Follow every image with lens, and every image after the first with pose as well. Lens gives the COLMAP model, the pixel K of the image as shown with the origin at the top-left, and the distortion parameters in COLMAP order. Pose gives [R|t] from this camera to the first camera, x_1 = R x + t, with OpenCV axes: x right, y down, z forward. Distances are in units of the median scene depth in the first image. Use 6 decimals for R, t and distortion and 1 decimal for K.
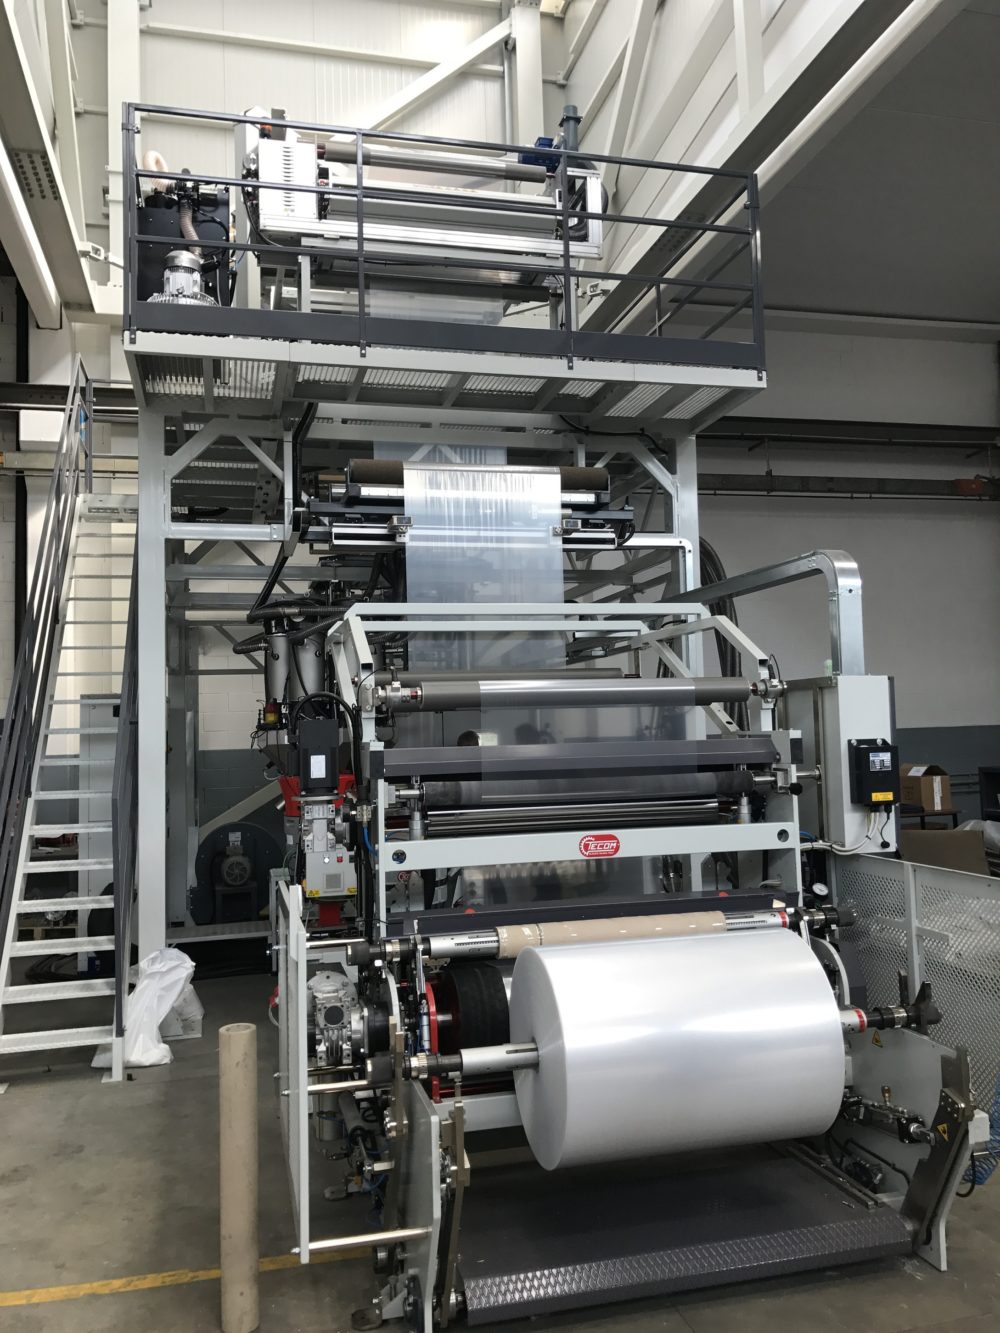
lens RADIAL K [[1071.7, 0, 500.0], [0, 1071.7, 666.5], [0, 0, 1]] dist [0.024510, 0.086362]
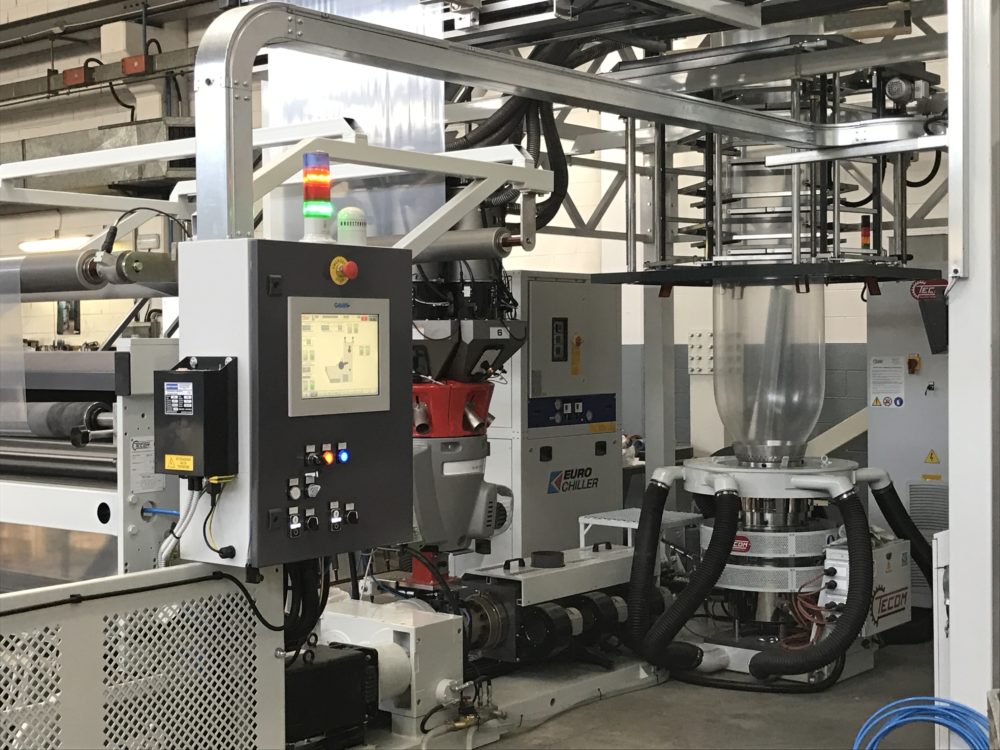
lens RADIAL K [[1473.5, 0, 500.0], [0, 1473.5, 375.0], [0, 0, 1]] dist [0.151554, -0.021967]
pose [[0.593387, 0.038867, -0.803978, 0.762757], [0.046187, 0.995544, 0.082217, 0.015943], [0.803591, -0.085919, 0.588947, 0.498729]]
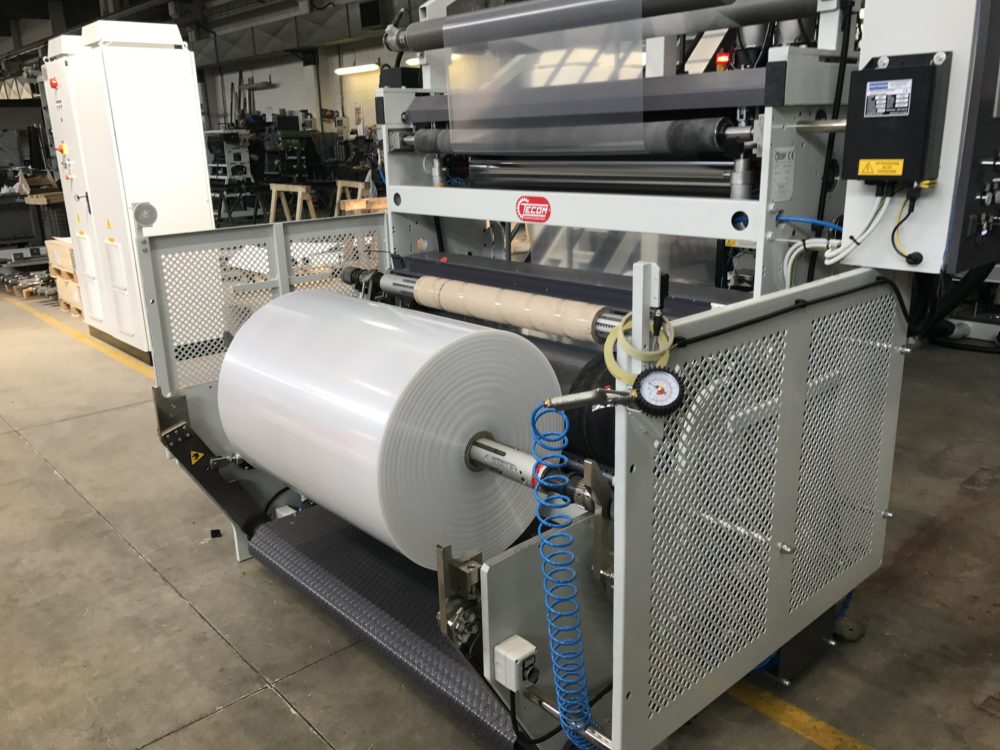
lens RADIAL K [[816.2, 0, 500.0], [0, 816.2, 375.0], [0, 0, 1]] dist [0.040718, -0.009856]
pose [[0.459131, 0.264304, -0.848141, 0.466498], [0.074452, 0.939910, 0.333205, 0.048100], [0.885244, -0.216130, 0.411864, 0.460893]]
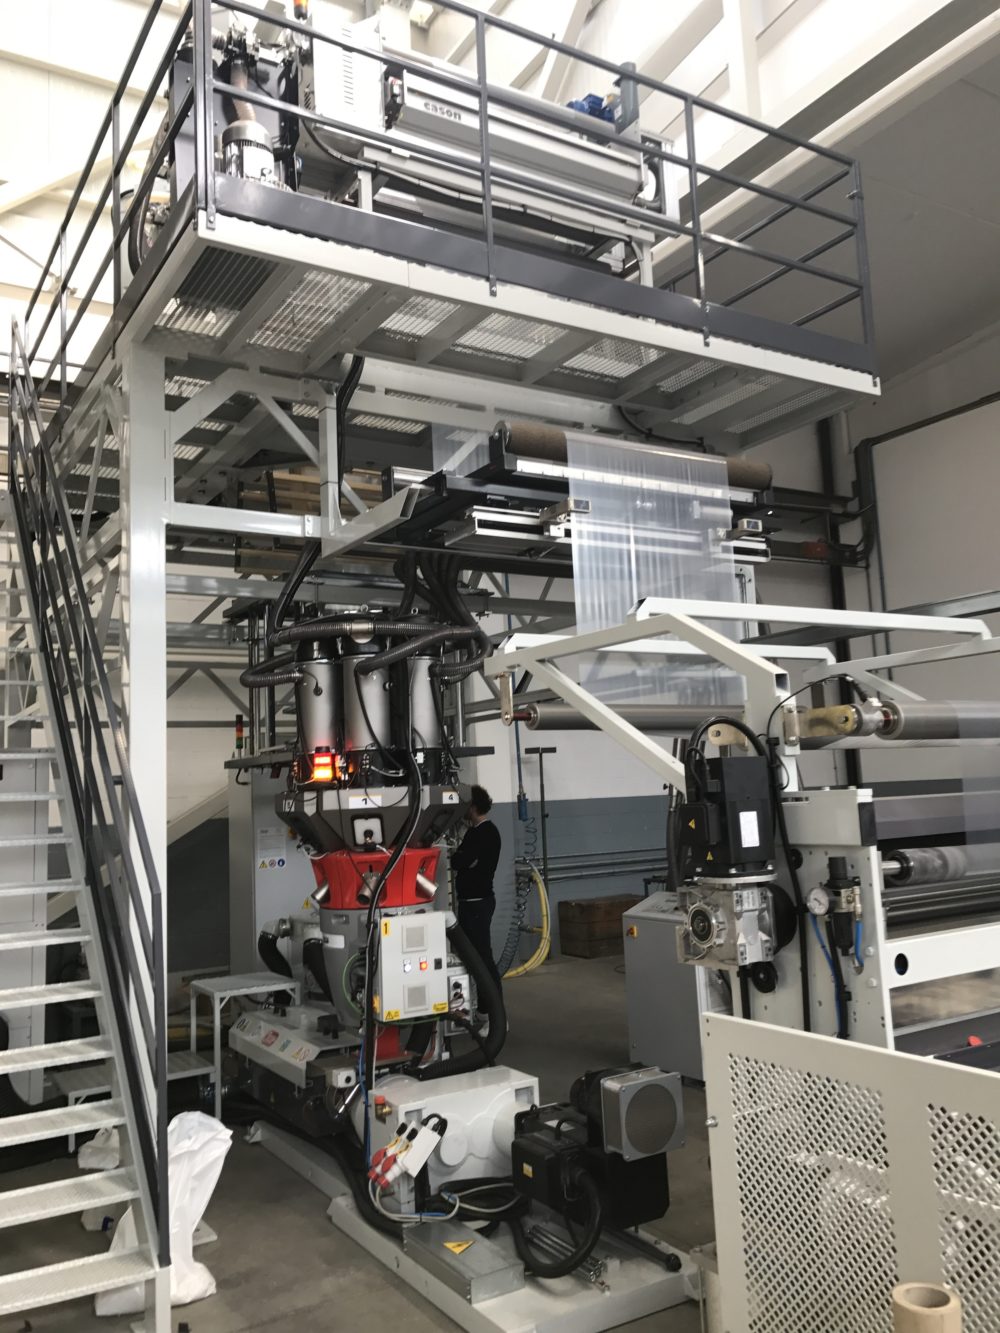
lens RADIAL K [[1087.9, 0, 500.0], [0, 1087.9, 666.5], [0, 0, 1]] dist [0.040718, -0.009856]
pose [[0.953952, 0.021046, 0.299220, -0.352547], [-0.001265, 0.997809, -0.066148, 0.026311], [-0.299956, 0.062724, 0.951889, 0.277832]]
